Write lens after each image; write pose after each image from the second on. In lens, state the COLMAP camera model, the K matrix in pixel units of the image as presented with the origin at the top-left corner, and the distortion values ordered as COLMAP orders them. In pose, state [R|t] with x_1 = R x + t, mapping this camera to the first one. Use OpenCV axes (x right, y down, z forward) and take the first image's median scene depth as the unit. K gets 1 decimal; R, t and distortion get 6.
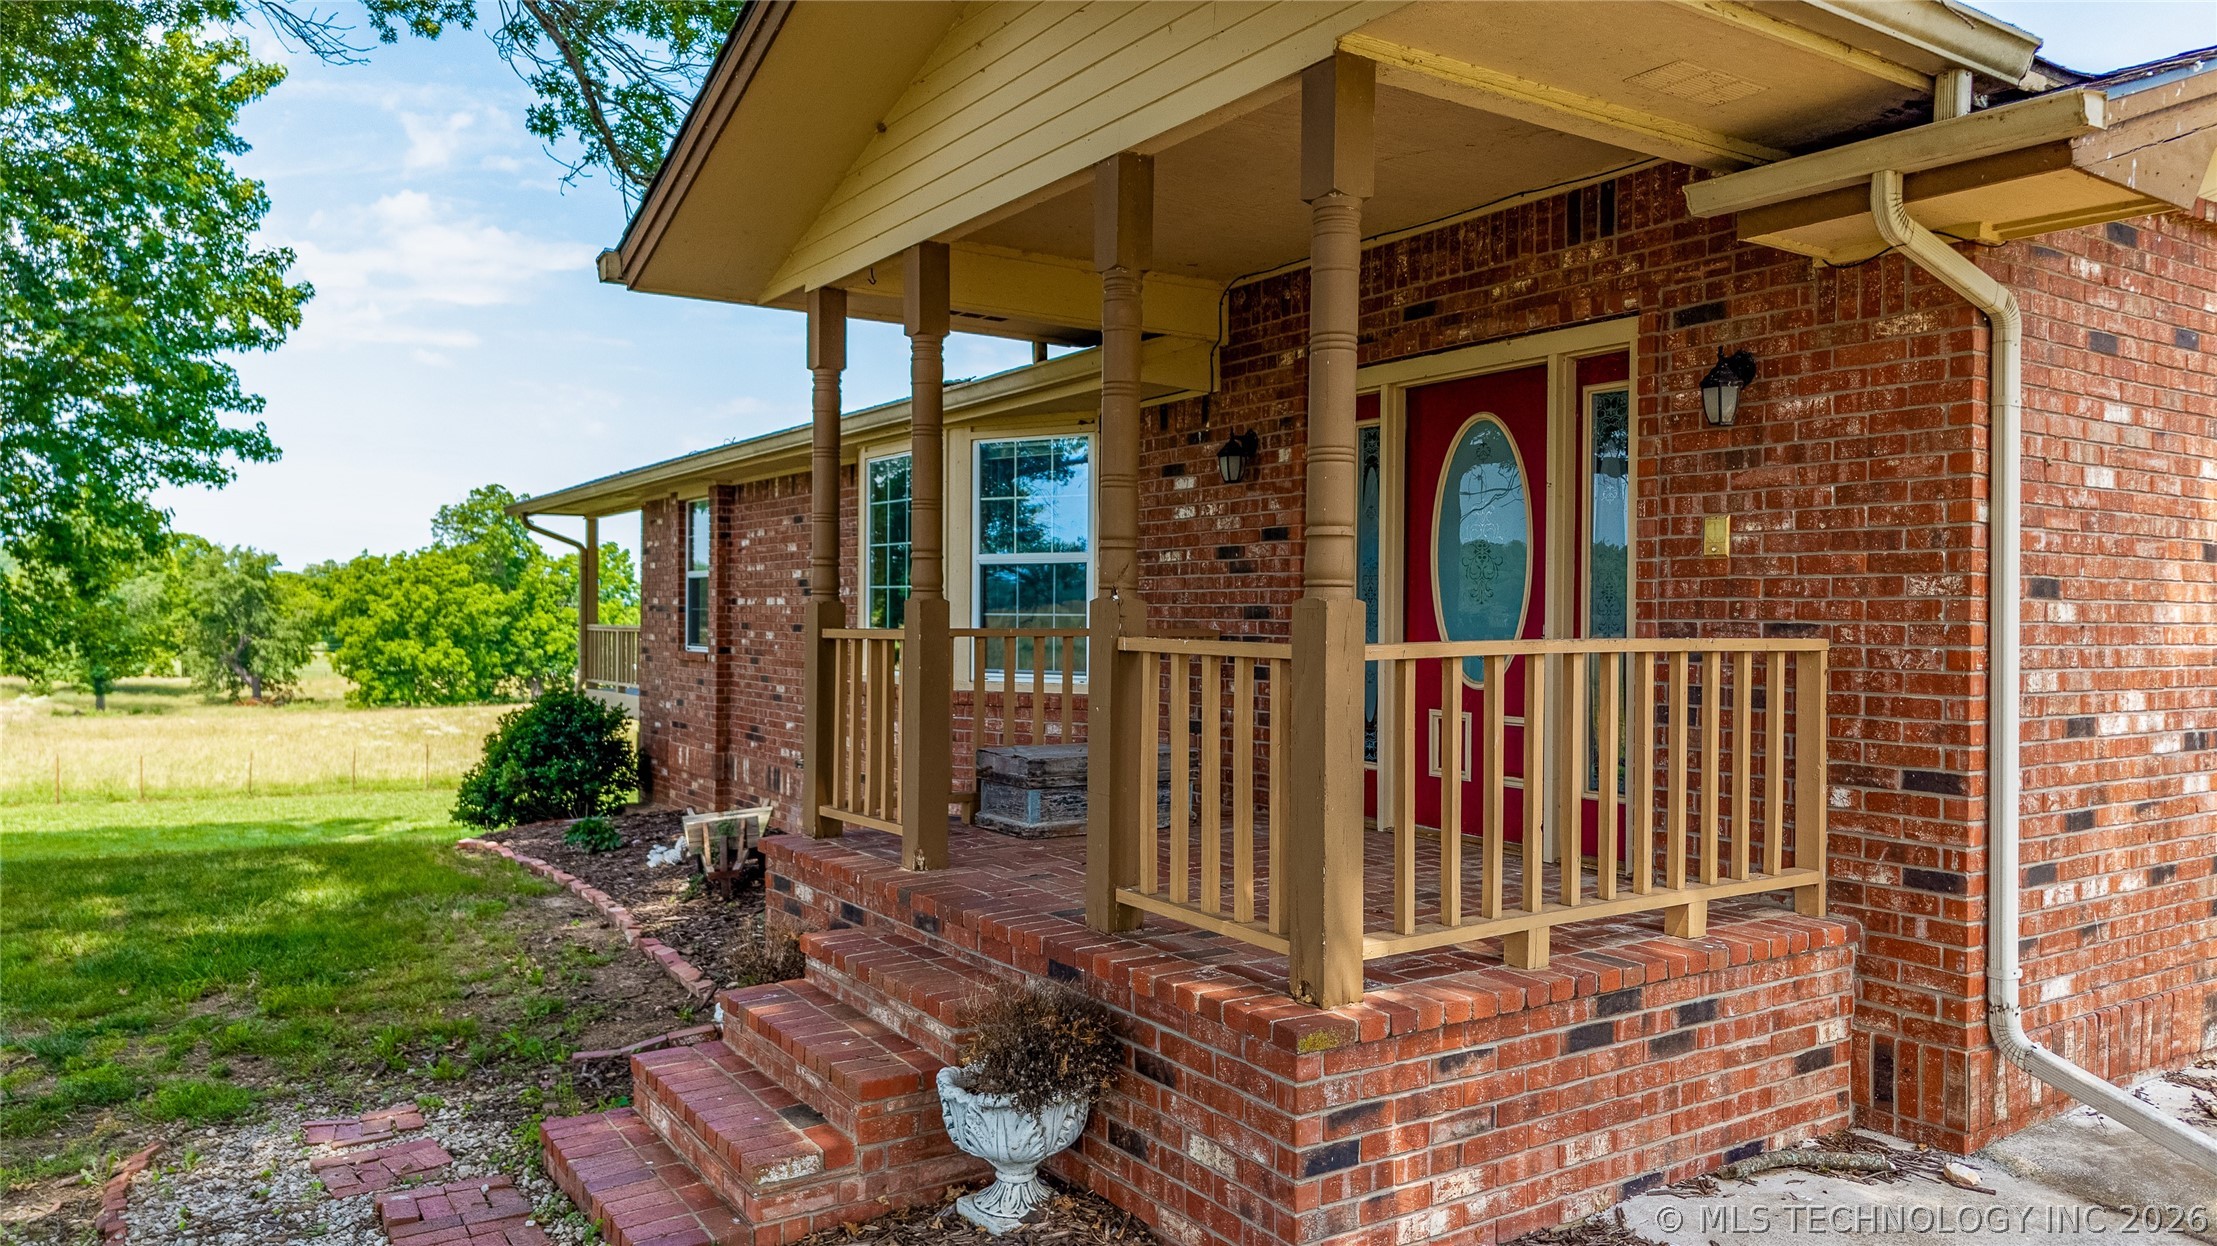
lens RADIAL K [[1469.0, 0, 1085.4], [0, 1469.0, 633.4], [0, 0, 1]] dist [0.007038, -0.021075]
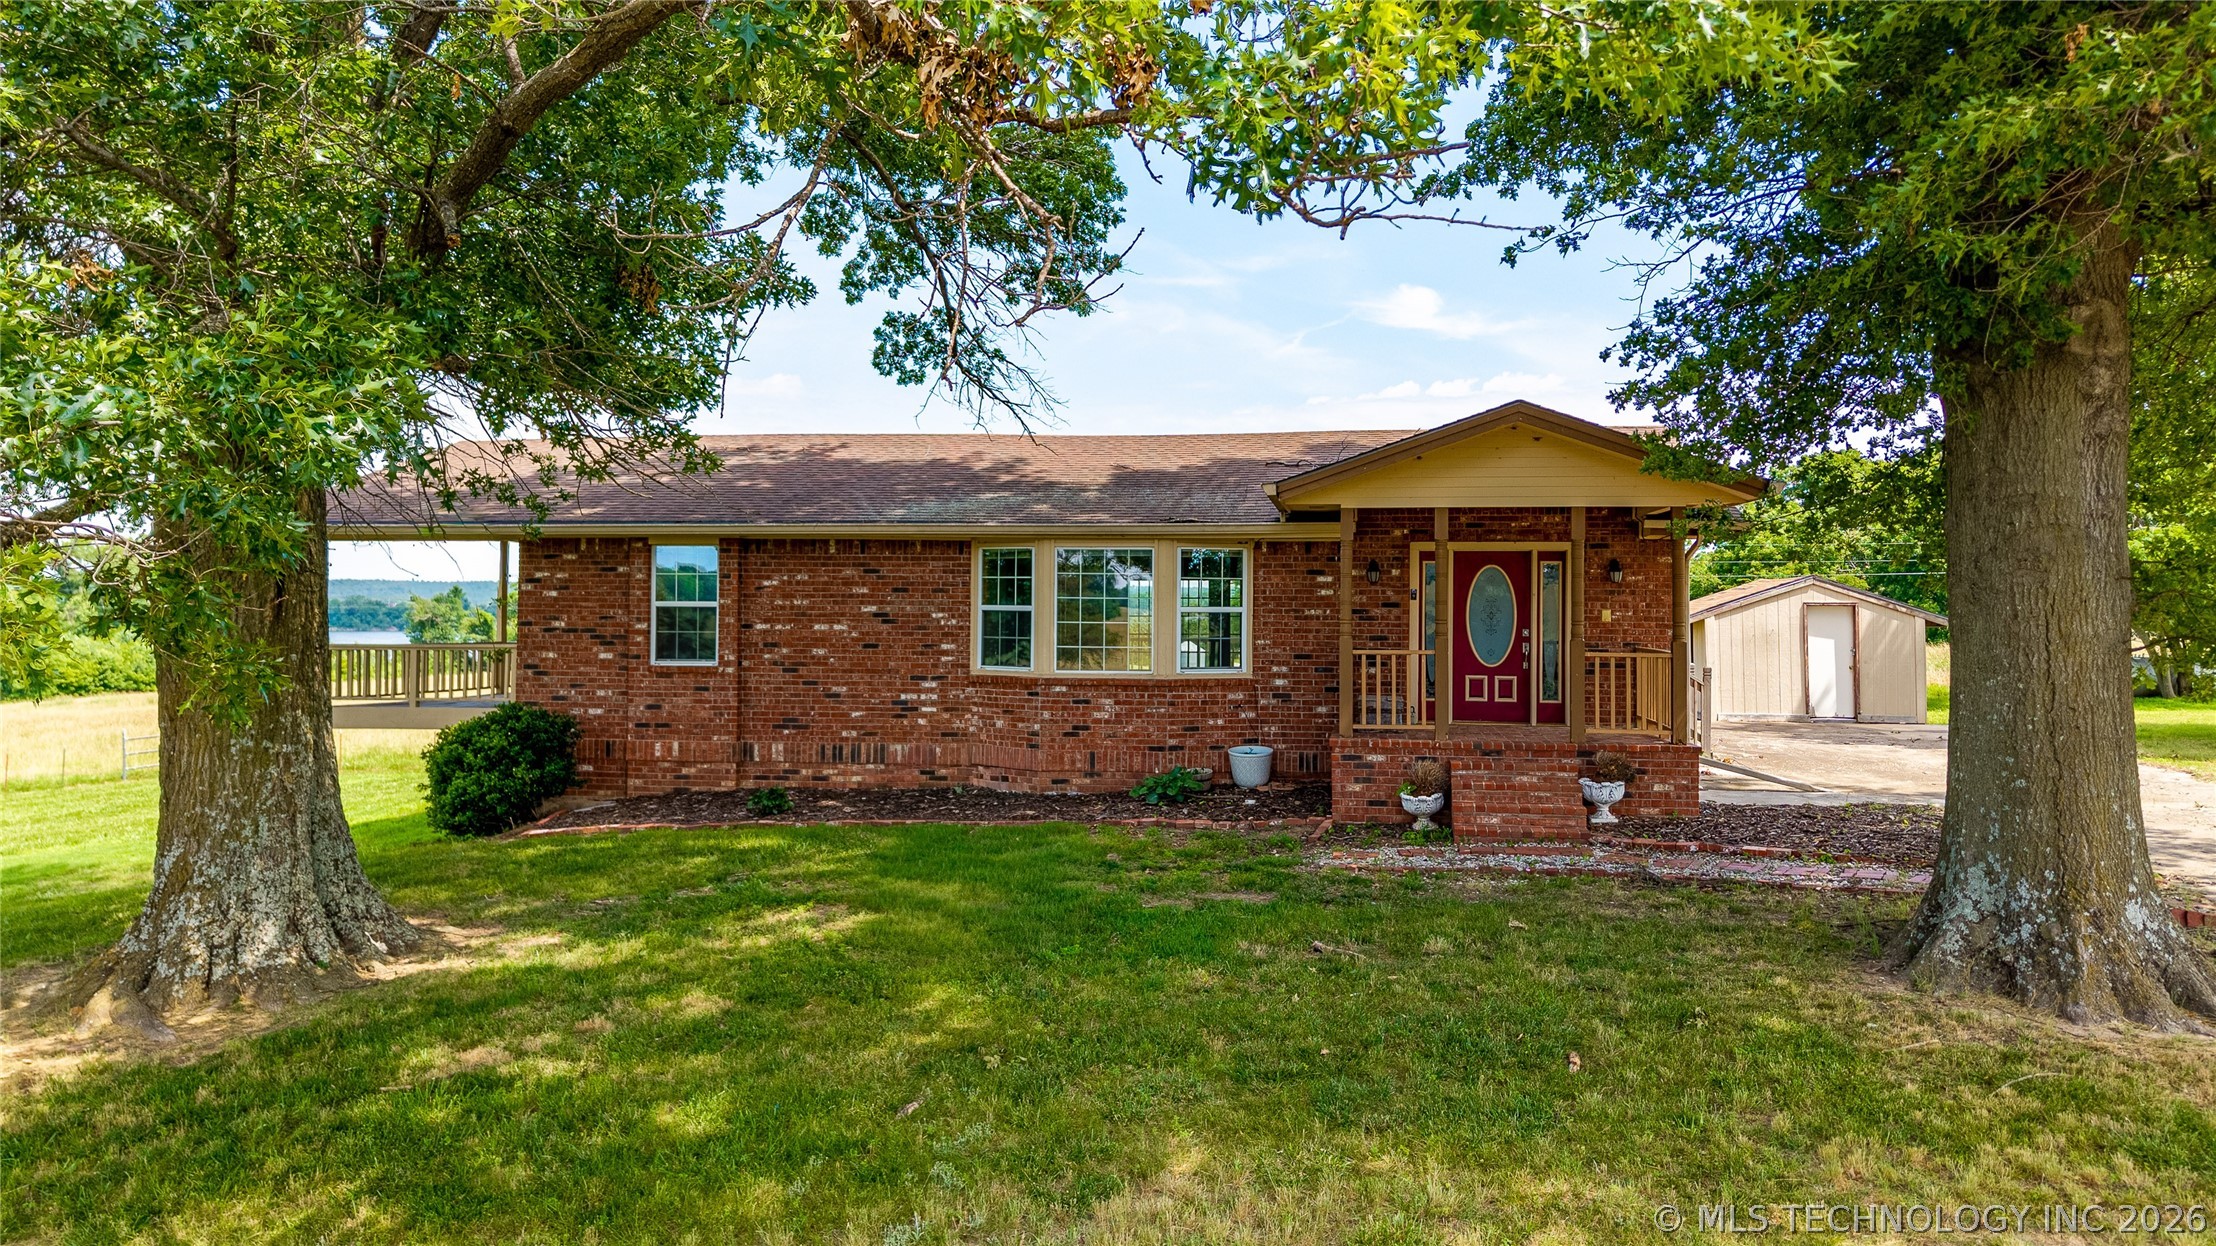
lens RADIAL K [[1452.5, 0, 1166.5], [0, 1452.5, 603.1], [0, 0, 1]] dist [0.059883, -0.000357]
pose [[0.662517, 0.001133, 0.749046, -2.714378], [0.008261, 0.999927, -0.008820, -0.076150], [-0.749001, 0.012031, 0.662459, -0.416936]]
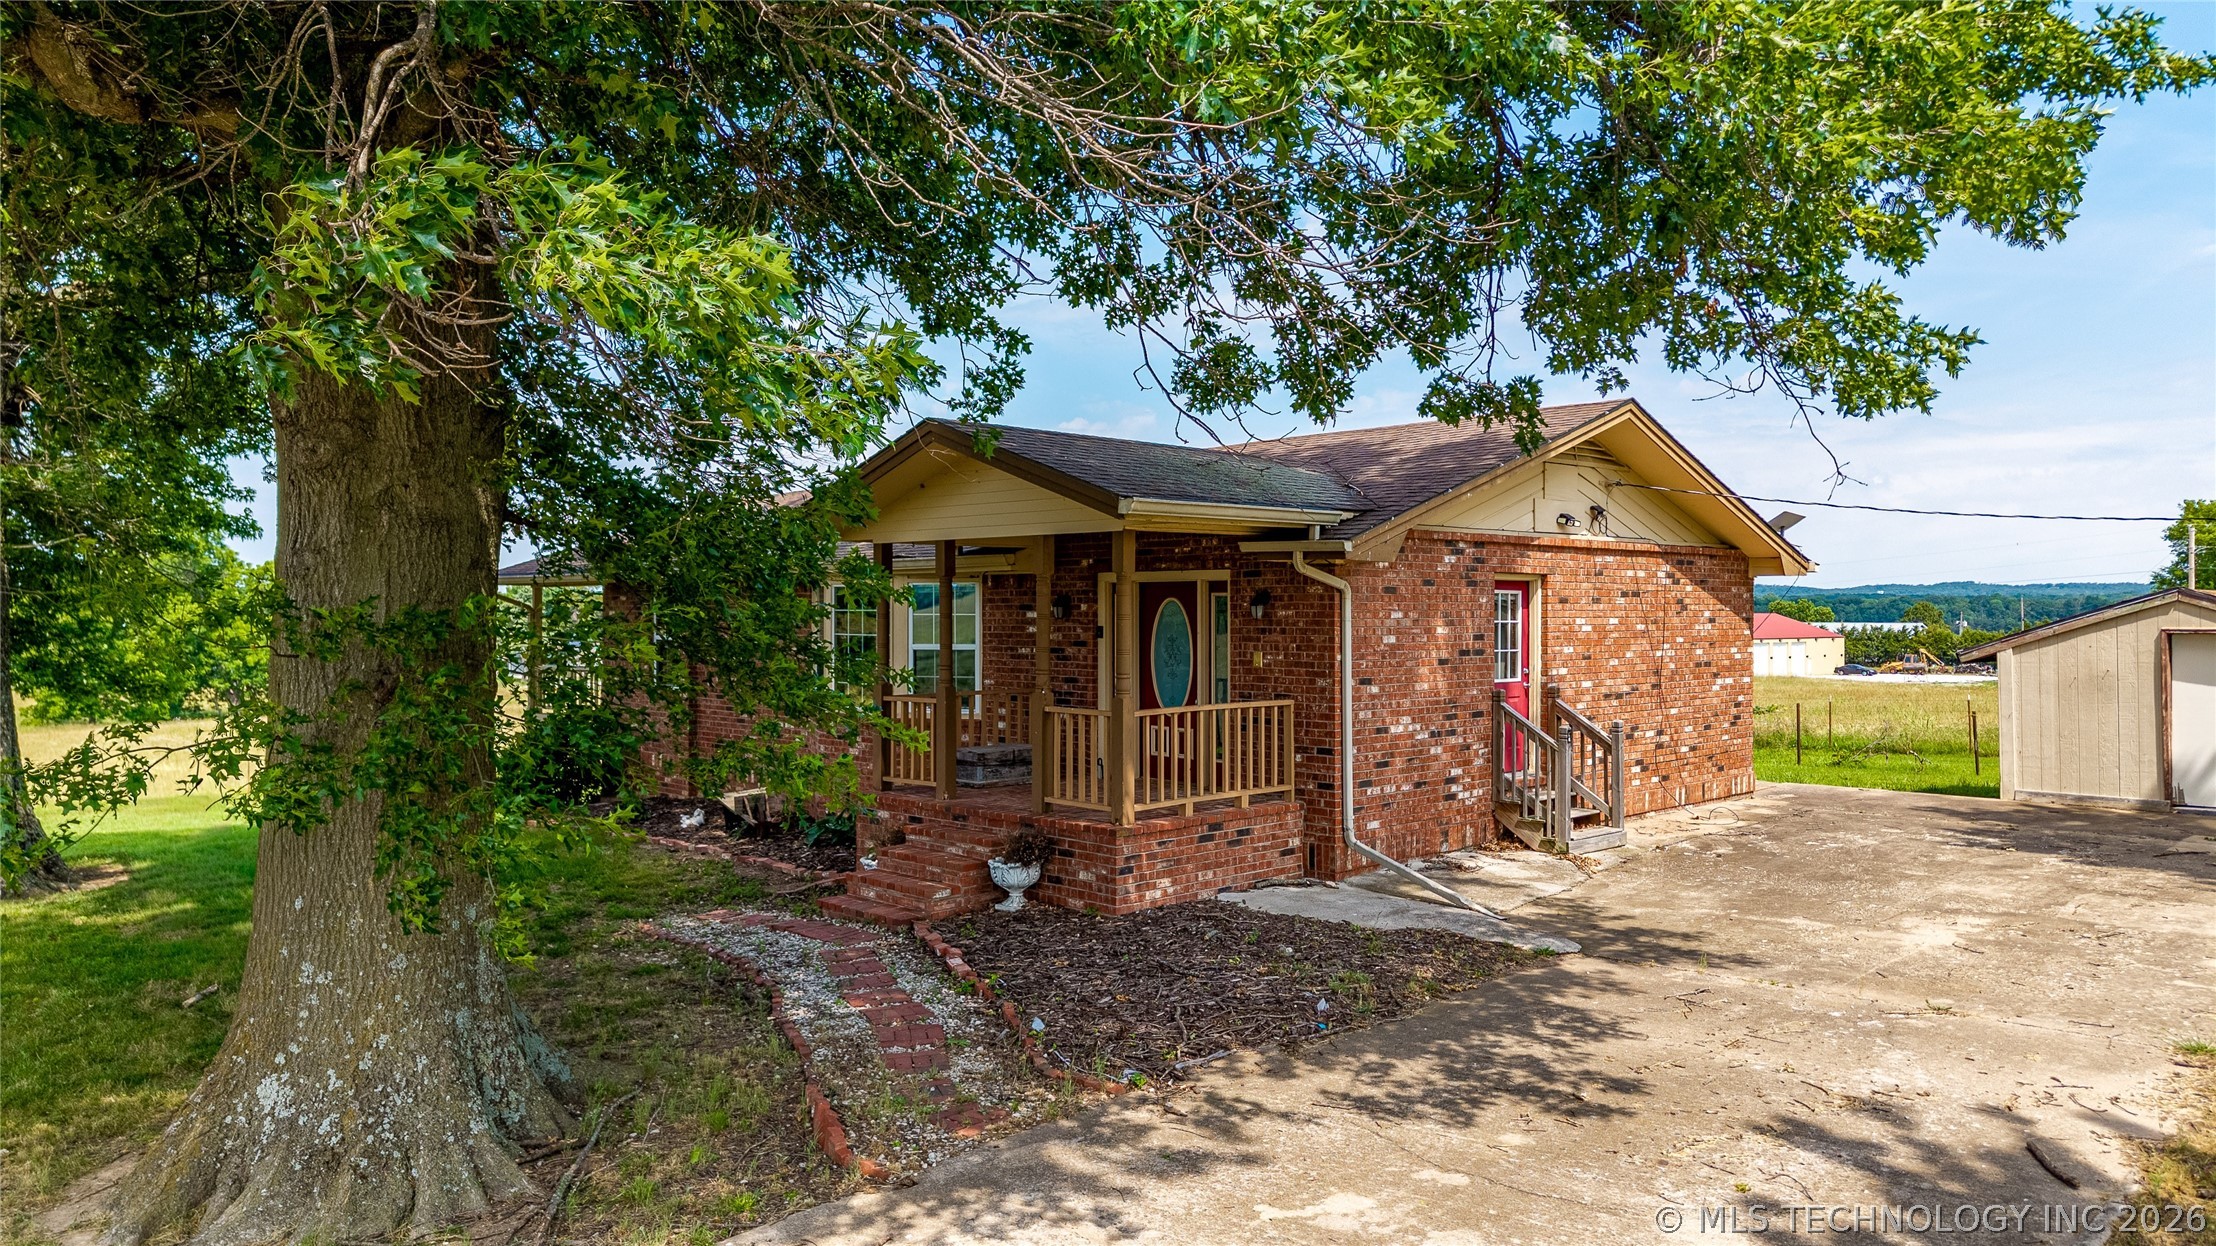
lens RADIAL K [[1469.0, 0, 1096.8], [0, 1469.0, 615.4], [0, 0, 1]] dist [0.061309, -0.132473]
pose [[0.980007, -0.007504, 0.198820, -0.387883], [0.009475, 0.999915, -0.008961, -0.129605], [-0.198736, 0.010665, 0.979995, -1.572191]]
